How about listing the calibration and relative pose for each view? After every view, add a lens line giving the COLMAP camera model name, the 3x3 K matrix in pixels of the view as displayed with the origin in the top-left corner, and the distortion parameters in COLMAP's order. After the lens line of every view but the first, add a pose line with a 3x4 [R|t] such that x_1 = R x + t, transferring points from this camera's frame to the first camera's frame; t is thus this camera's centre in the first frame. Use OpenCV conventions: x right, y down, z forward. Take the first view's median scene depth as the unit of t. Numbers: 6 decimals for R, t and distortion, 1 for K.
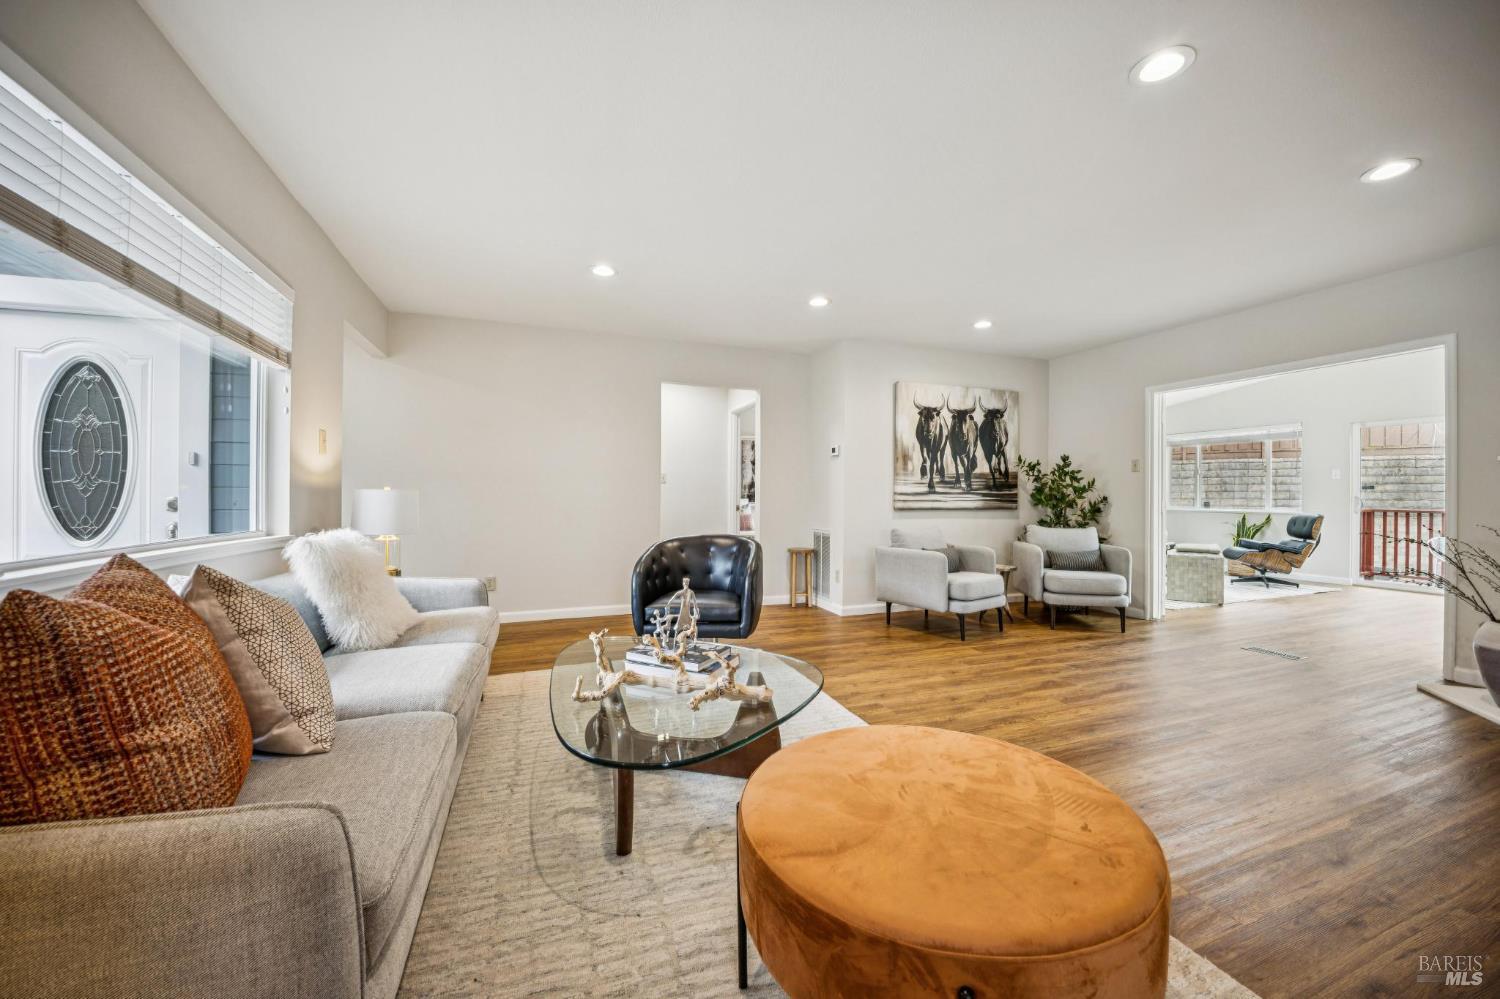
lens RADIAL K [[594.0, 0, 759.2], [0, 594.0, 493.7], [0, 0, 1]] dist [-0.013028, -0.003510]
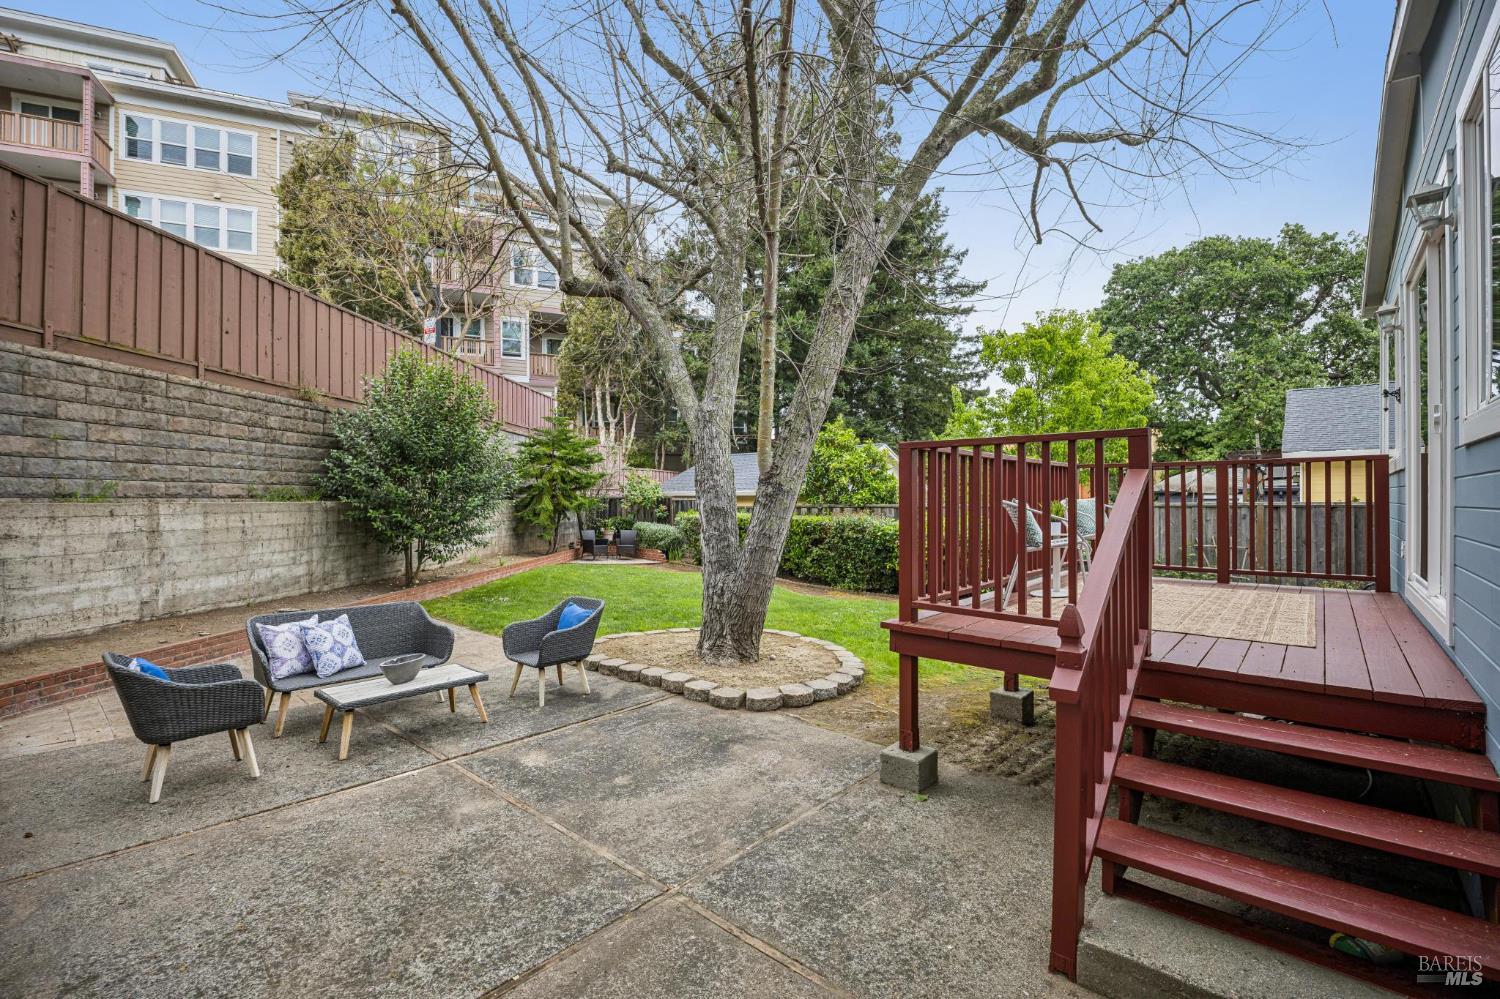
lens RADIAL K [[656.1, 0, 737.0], [0, 656.1, 509.6], [0, 0, 1]] dist [-0.008957, -0.001074]
pose [[-0.410923, -0.021130, 0.911425, 1.063199], [-0.002138, 0.999751, 0.022213, 0.089974], [-0.911667, 0.007179, -0.410866, 1.955271]]
